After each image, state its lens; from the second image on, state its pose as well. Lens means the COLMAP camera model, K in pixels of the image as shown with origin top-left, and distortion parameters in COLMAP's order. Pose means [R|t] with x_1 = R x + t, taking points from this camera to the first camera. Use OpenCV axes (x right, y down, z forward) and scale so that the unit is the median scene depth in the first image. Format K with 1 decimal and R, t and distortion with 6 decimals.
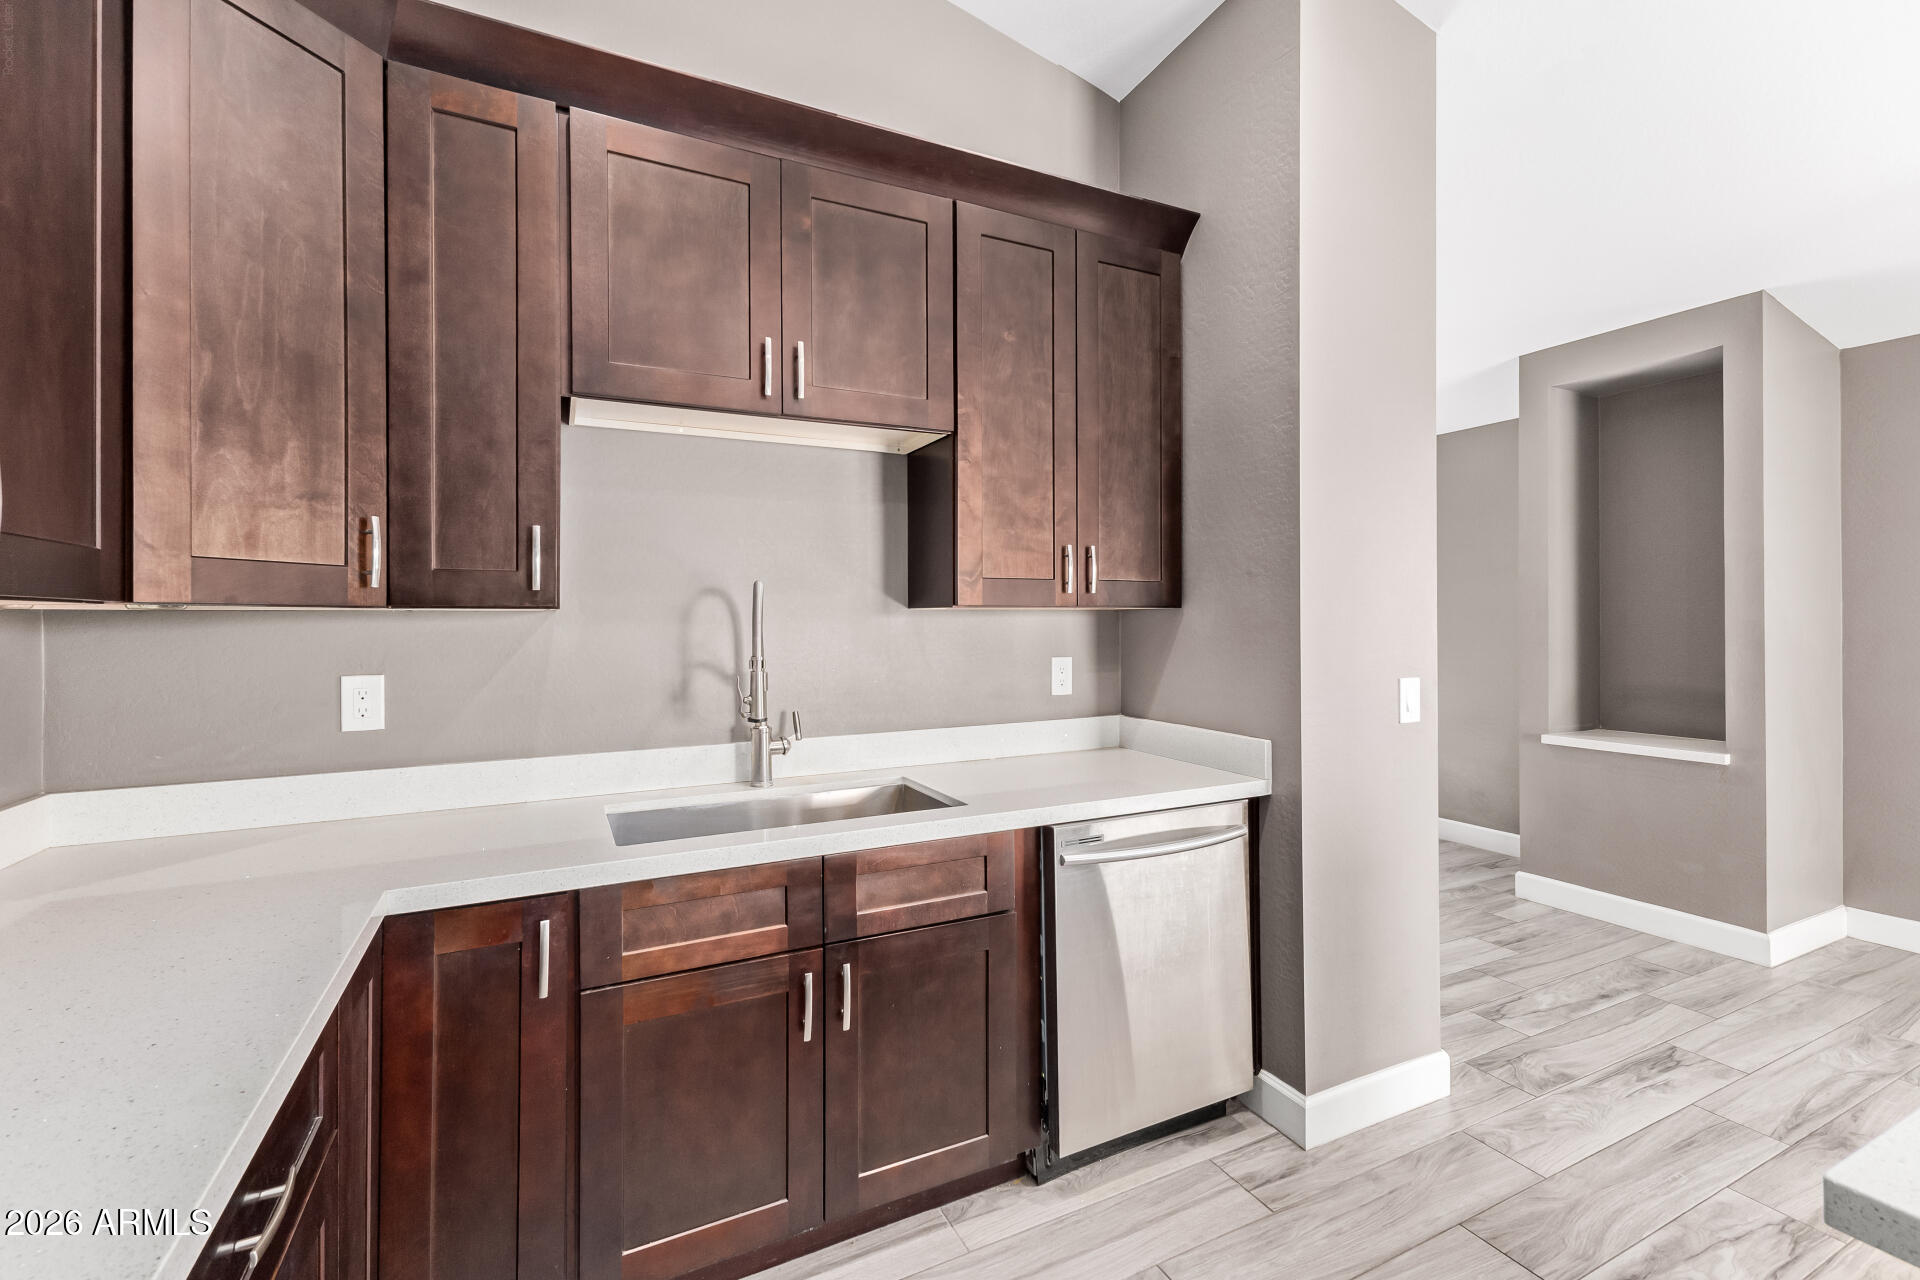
lens RADIAL K [[836.4, 0, 958.4], [0, 836.4, 622.3], [0, 0, 1]] dist [0.001218, 0.000226]
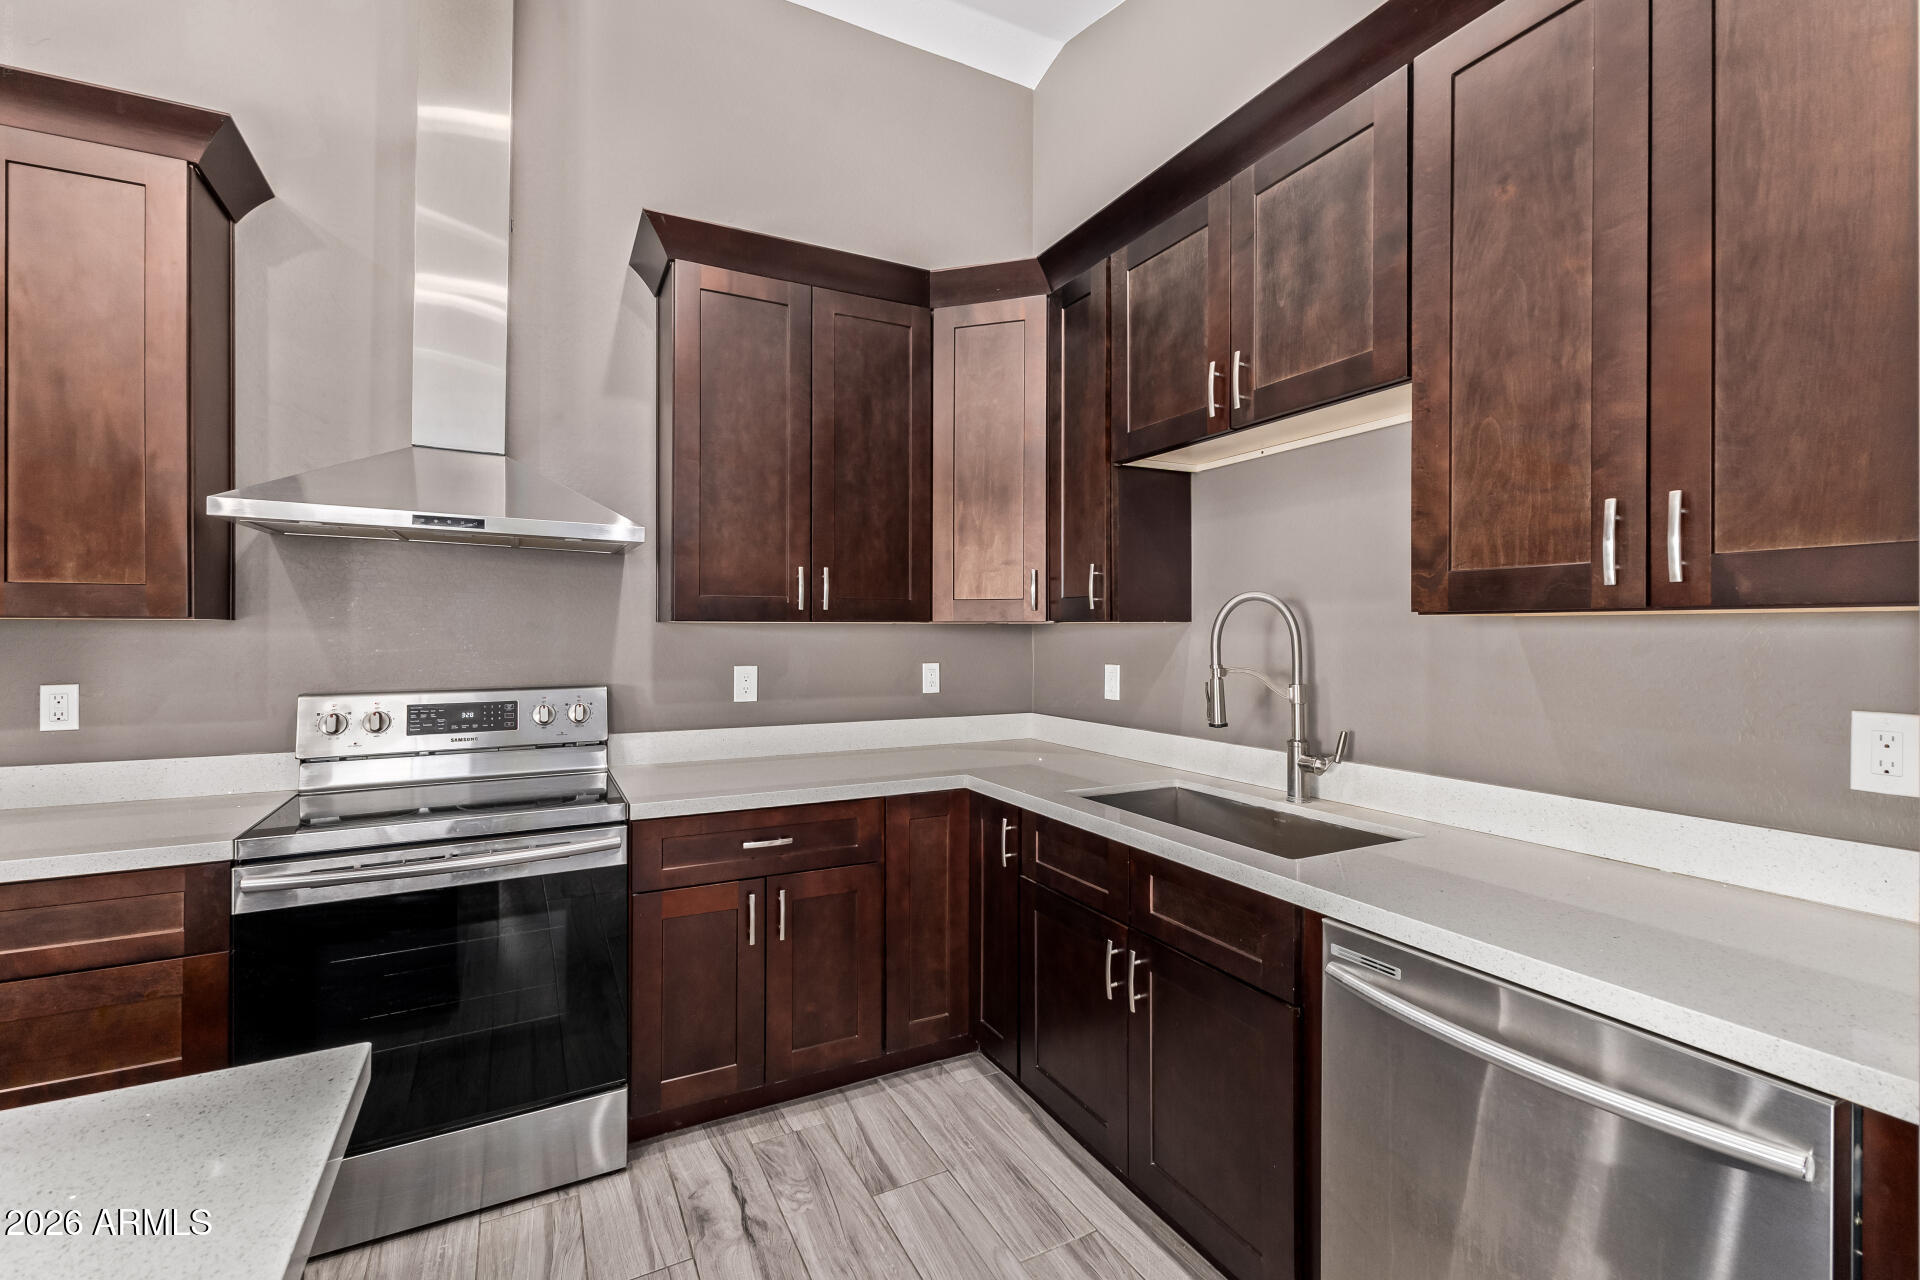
lens RADIAL K [[835.3, 0, 953.3], [0, 835.3, 632.8], [0, 0, 1]] dist [0.000007, -0.000367]
pose [[0.016694, 0.008693, -0.999823, 0.774156], [0.000612, 0.999962, 0.008704, -0.008992], [0.999860, -0.000758, 0.016688, 0.619422]]
